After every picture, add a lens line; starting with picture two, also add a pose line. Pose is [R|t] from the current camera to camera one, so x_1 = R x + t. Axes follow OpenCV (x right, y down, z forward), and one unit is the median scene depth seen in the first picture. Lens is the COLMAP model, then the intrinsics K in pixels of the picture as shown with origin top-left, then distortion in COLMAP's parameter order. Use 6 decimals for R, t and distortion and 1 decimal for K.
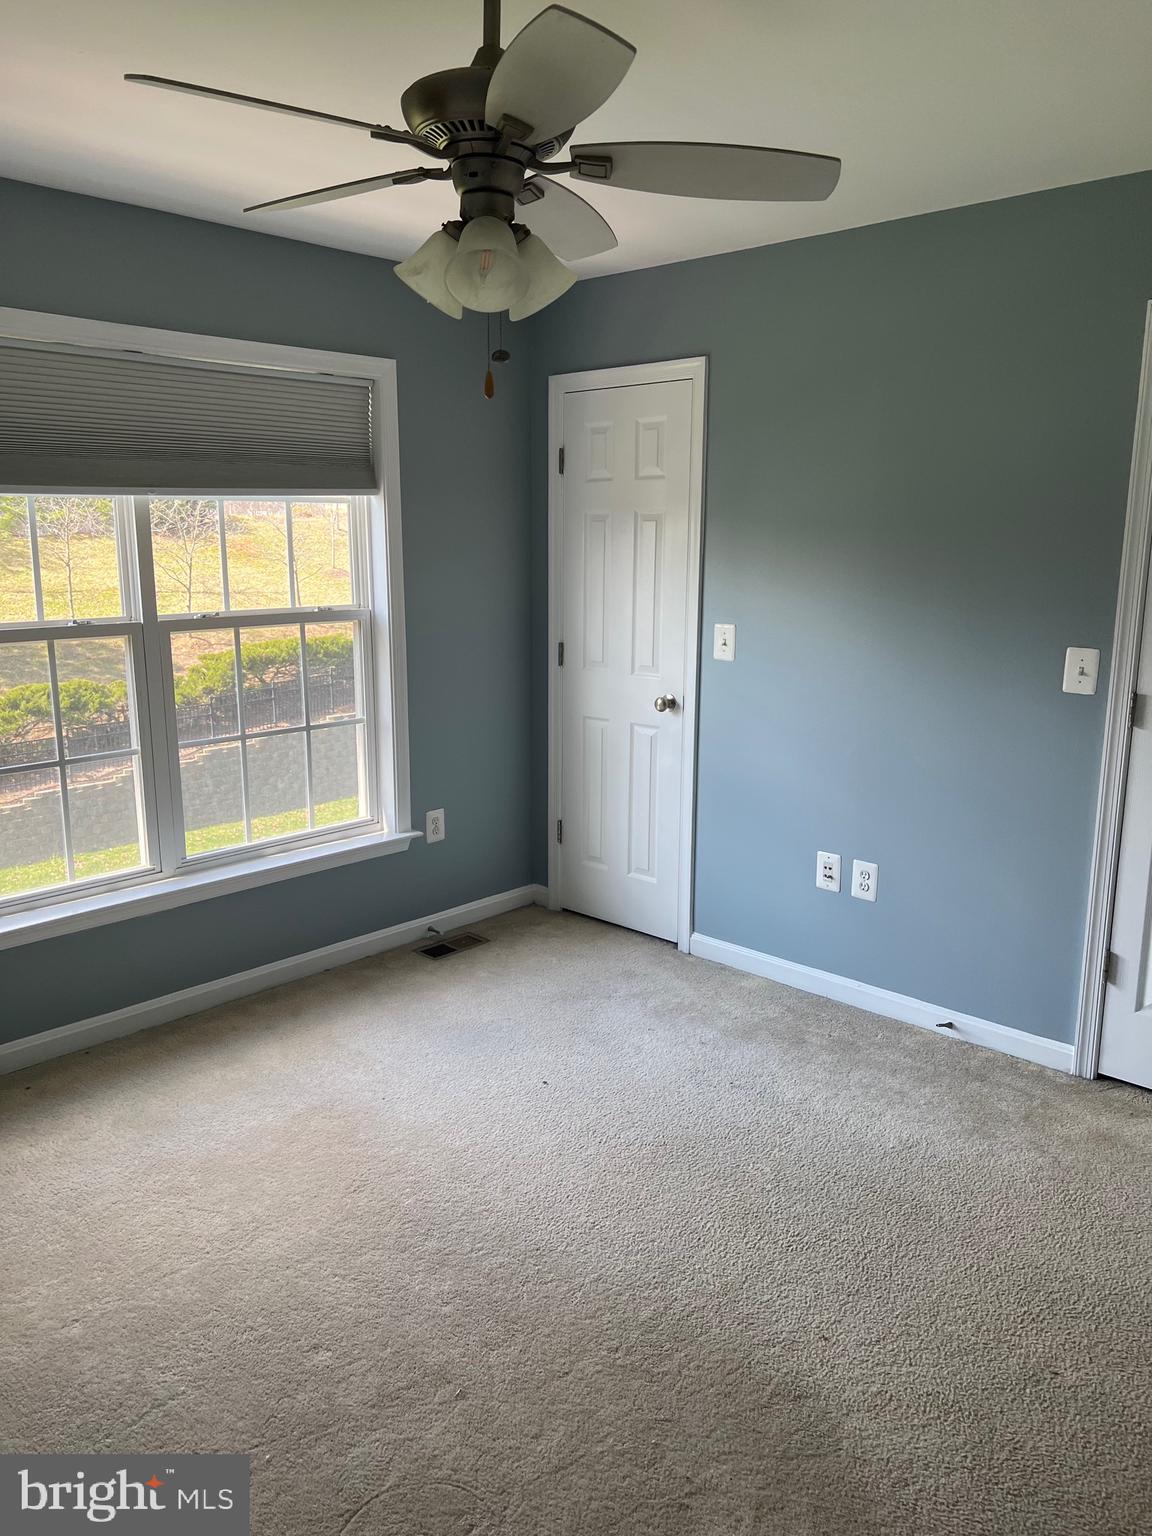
lens RADIAL K [[1150.3, 0, 574.1], [0, 1150.3, 768.0], [0, 0, 1]] dist [0.051759, -0.060310]
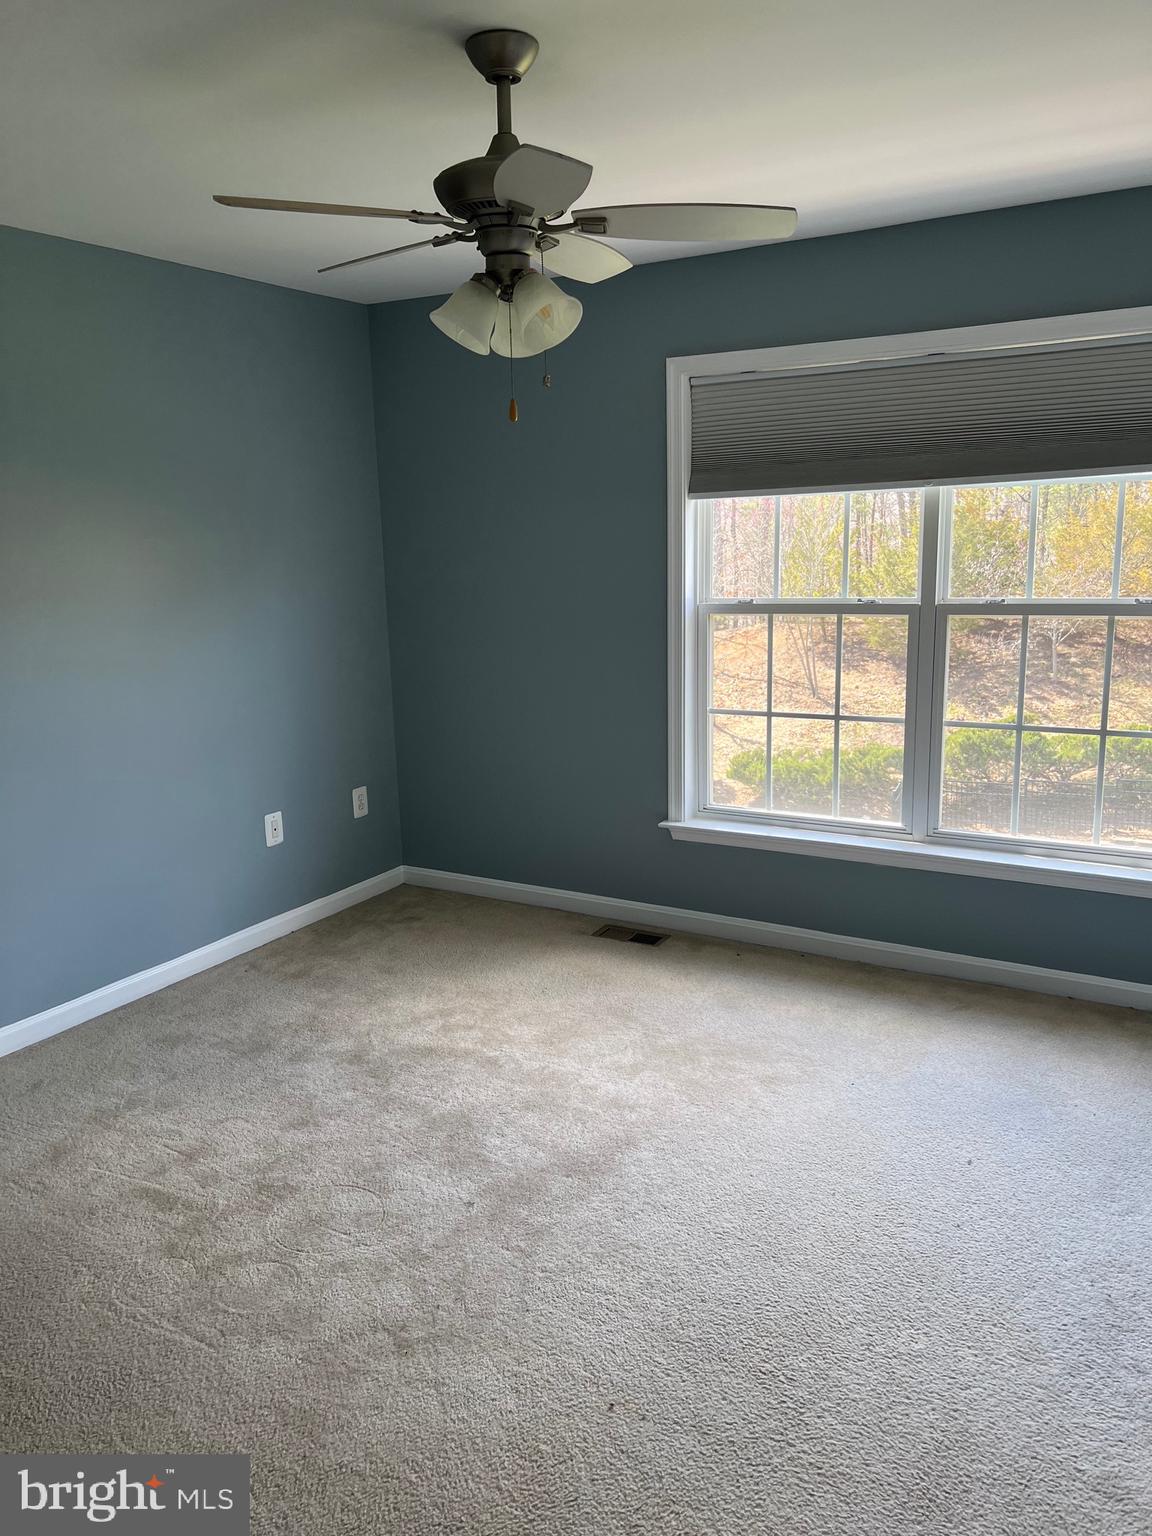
lens RADIAL K [[1150.3, 0, 574.1], [0, 1150.3, 768.0], [0, 0, 1]] dist [0.051759, -0.060310]
pose [[0.236137, 0.186445, -0.953665, 0.628680], [-0.172281, 0.973905, 0.147743, -0.081704], [0.956326, 0.129411, 0.262096, 0.428690]]
